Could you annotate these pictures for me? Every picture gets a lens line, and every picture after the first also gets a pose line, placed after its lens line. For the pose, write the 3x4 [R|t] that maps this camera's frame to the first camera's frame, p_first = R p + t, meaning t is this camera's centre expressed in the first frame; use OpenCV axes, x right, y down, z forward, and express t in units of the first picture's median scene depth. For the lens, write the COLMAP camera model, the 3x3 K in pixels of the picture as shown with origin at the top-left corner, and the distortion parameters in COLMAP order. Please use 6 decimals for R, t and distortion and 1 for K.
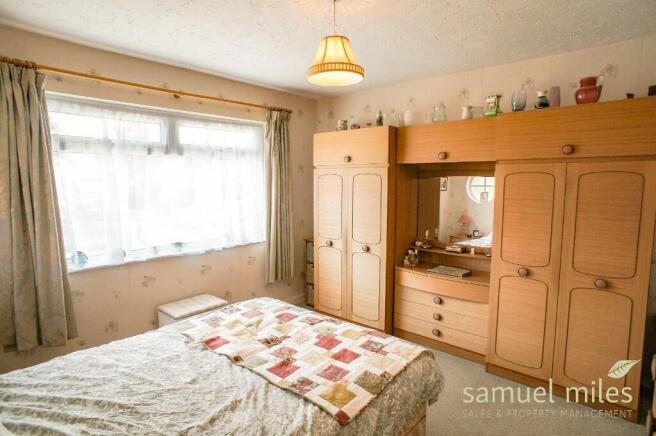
lens RADIAL K [[355.3, 0, 332.2], [0, 355.3, 220.2], [0, 0, 1]] dist [-0.081160, 0.054600]
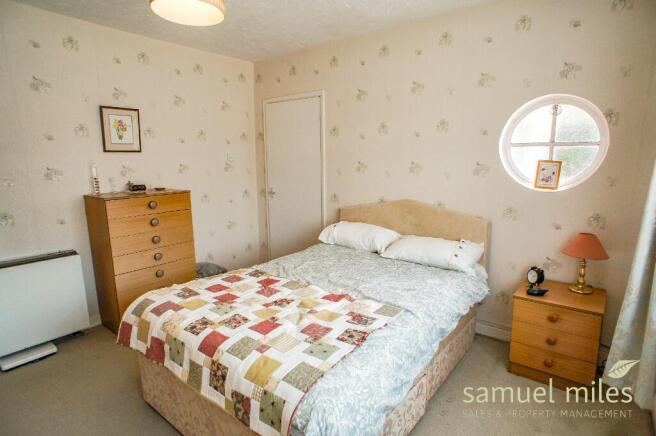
lens RADIAL K [[366.4, 0, 338.8], [0, 366.4, 219.8], [0, 0, 1]] dist [-0.071154, 0.052517]
pose [[-0.997697, 0.019914, -0.064846, -0.242041], [0.001397, 0.961769, 0.273858, -0.148351], [0.067821, 0.273137, -0.959581, 1.716003]]
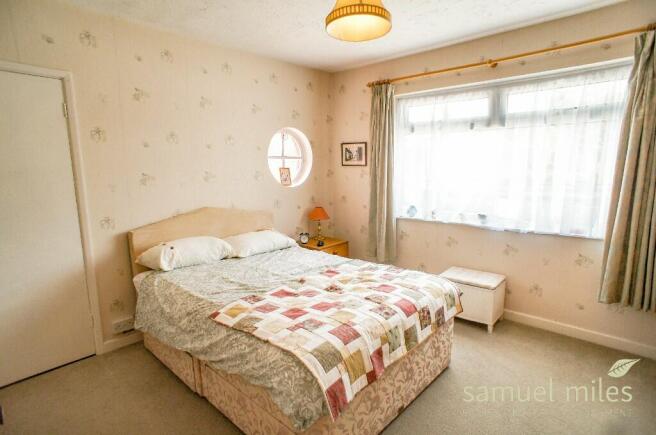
lens RADIAL K [[345.5, 0, 340.9], [0, 345.5, 216.5], [0, 0, 1]] dist [-0.025327, 0.000469]
pose [[0.000229, 0.149801, -0.988716, 0.816940], [-0.096536, 0.984102, 0.149080, -0.059012], [0.995329, 0.095412, 0.014686, 0.865772]]
